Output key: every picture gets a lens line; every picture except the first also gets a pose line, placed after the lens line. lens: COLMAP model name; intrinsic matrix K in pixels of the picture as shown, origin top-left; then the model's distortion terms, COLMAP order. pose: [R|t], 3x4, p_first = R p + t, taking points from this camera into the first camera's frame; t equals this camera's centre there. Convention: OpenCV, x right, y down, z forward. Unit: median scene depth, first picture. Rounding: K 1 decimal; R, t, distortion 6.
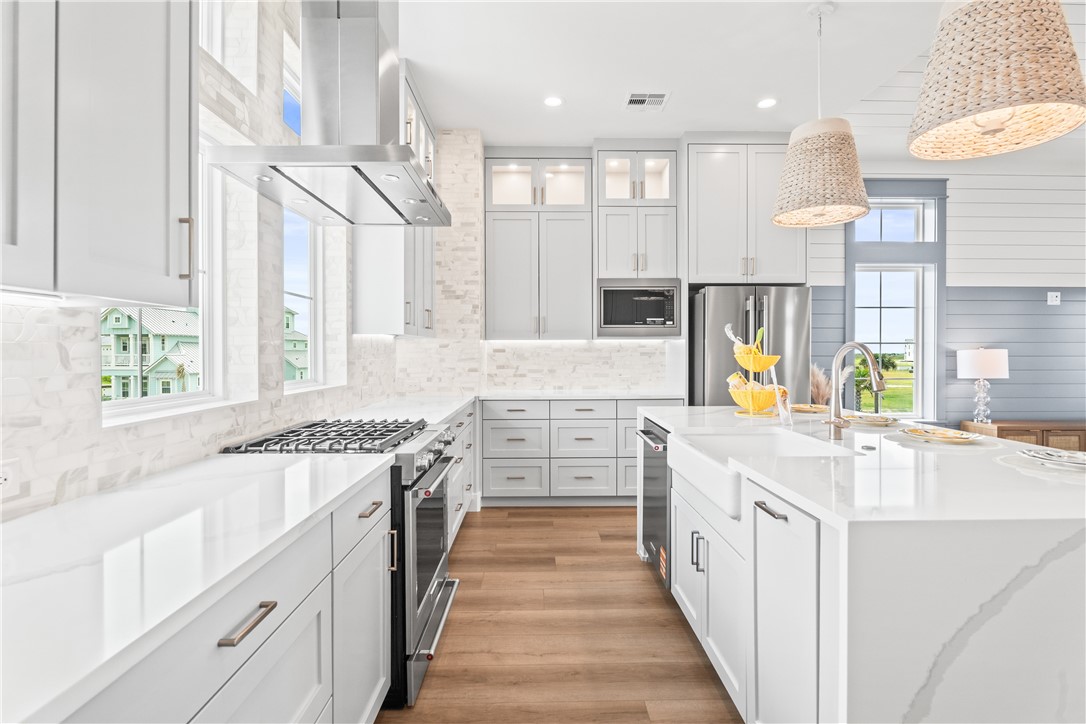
lens RADIAL K [[521.7, 0, 544.3], [0, 521.7, 356.5], [0, 0, 1]] dist [-0.009536, 0.000178]
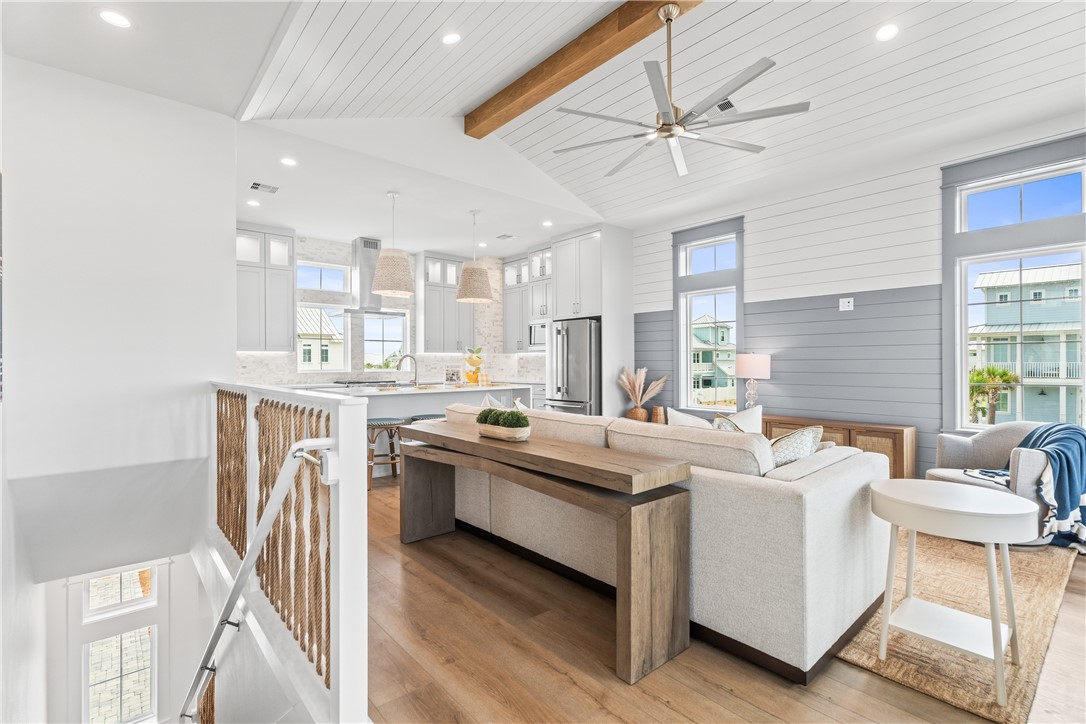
lens RADIAL K [[497.4, 0, 546.3], [0, 497.4, 362.8], [0, 0, 1]] dist [0.003275, 0.000353]
pose [[0.644580, -0.001772, -0.764535, 1.566016], [-0.003105, 0.999983, -0.004936, 0.014630], [0.764530, 0.005556, 0.644564, -0.127814]]
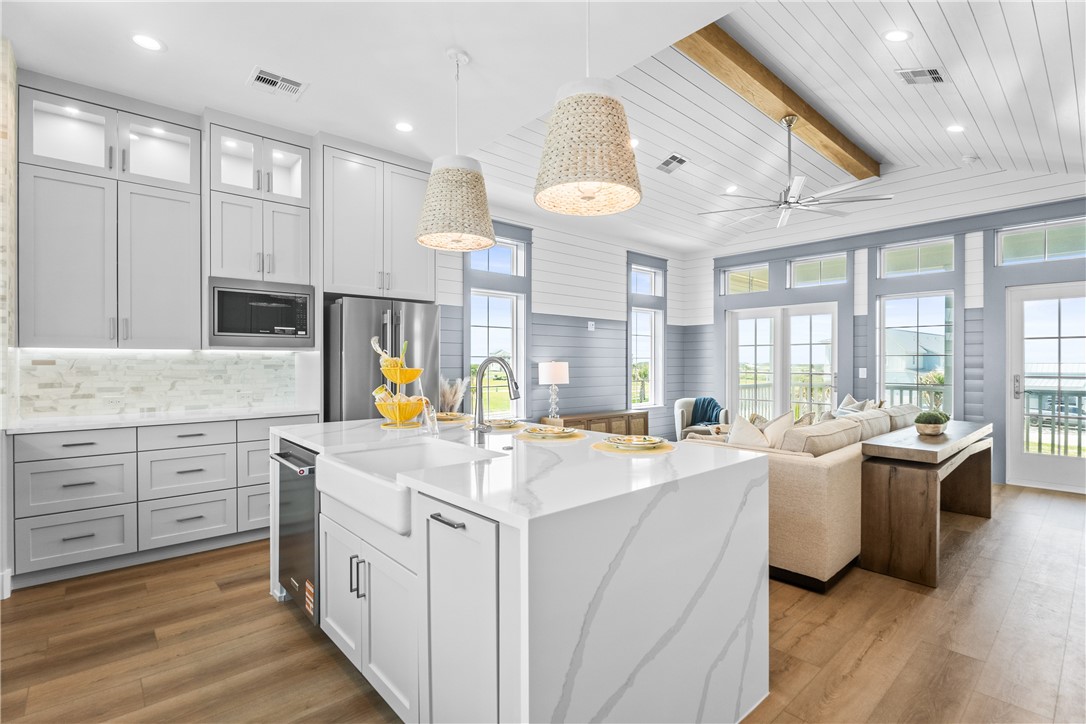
lens RADIAL K [[509.3, 0, 545.8], [0, 509.3, 364.6], [0, 0, 1]] dist [-0.009195, -0.000299]
pose [[0.753685, -0.000910, 0.657235, -0.025842], [0.004944, 0.999979, -0.004285, -0.002311], [-0.657217, 0.006479, 0.753673, 0.038548]]
